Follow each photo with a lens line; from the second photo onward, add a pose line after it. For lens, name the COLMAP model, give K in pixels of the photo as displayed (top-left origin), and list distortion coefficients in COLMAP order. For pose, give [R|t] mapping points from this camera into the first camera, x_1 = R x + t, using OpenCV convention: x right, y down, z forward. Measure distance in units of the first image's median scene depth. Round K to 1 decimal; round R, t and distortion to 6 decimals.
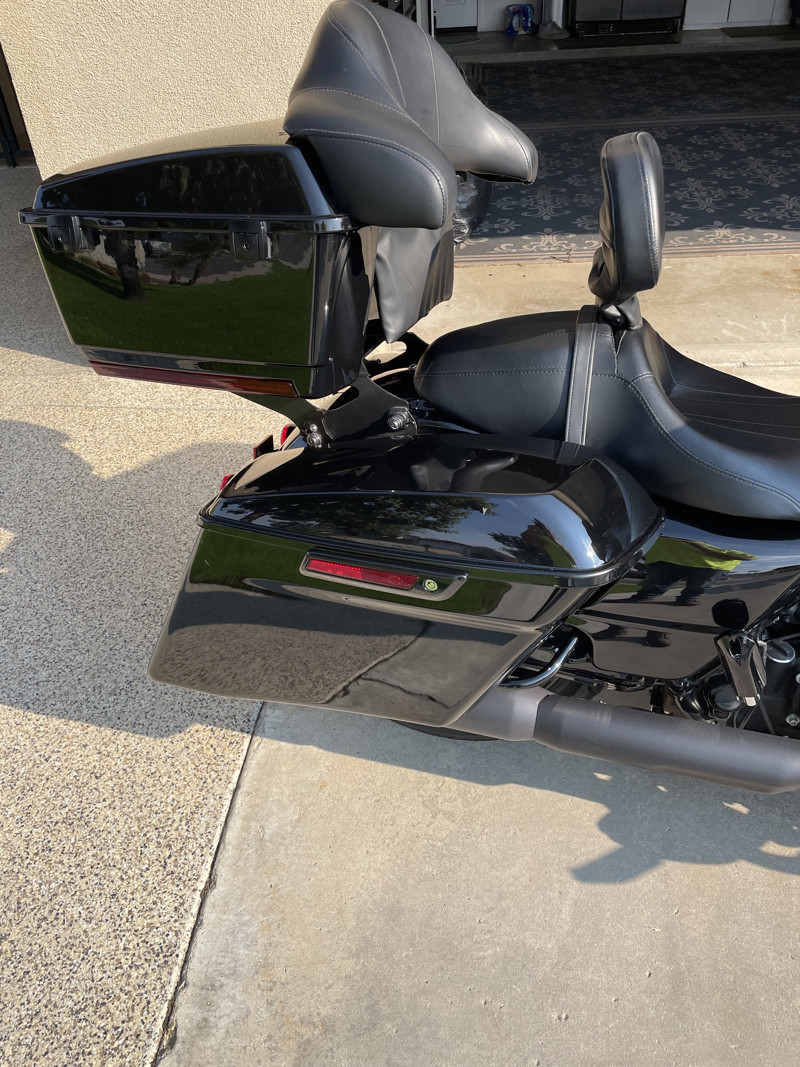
lens RADIAL K [[818.1, 0, 400.0], [0, 818.1, 533.5], [0, 0, 1]] dist [0.088703, -0.116116]
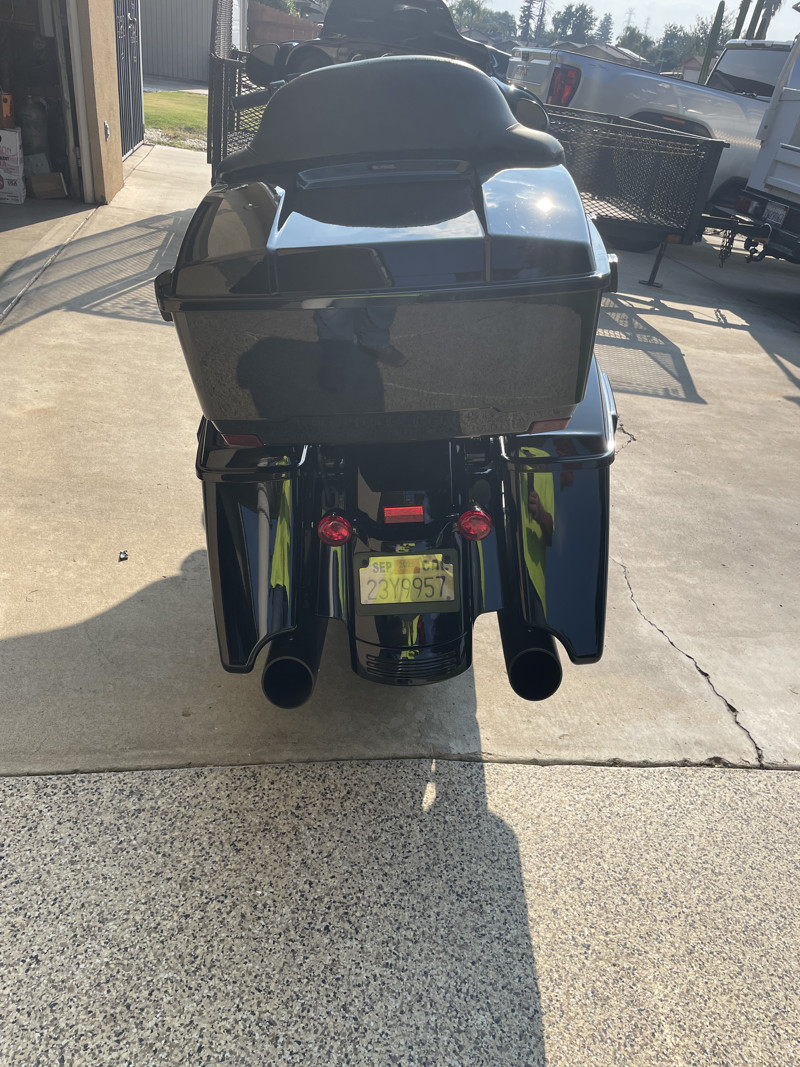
lens RADIAL K [[818.1, 0, 400.0], [0, 818.1, 533.5], [0, 0, 1]] dist [0.088703, -0.116116]
pose [[-0.276221, -0.459662, 0.844045, -0.890278], [0.510517, 0.673899, 0.534072, -0.543007], [-0.814294, 0.578421, 0.048521, 0.885175]]
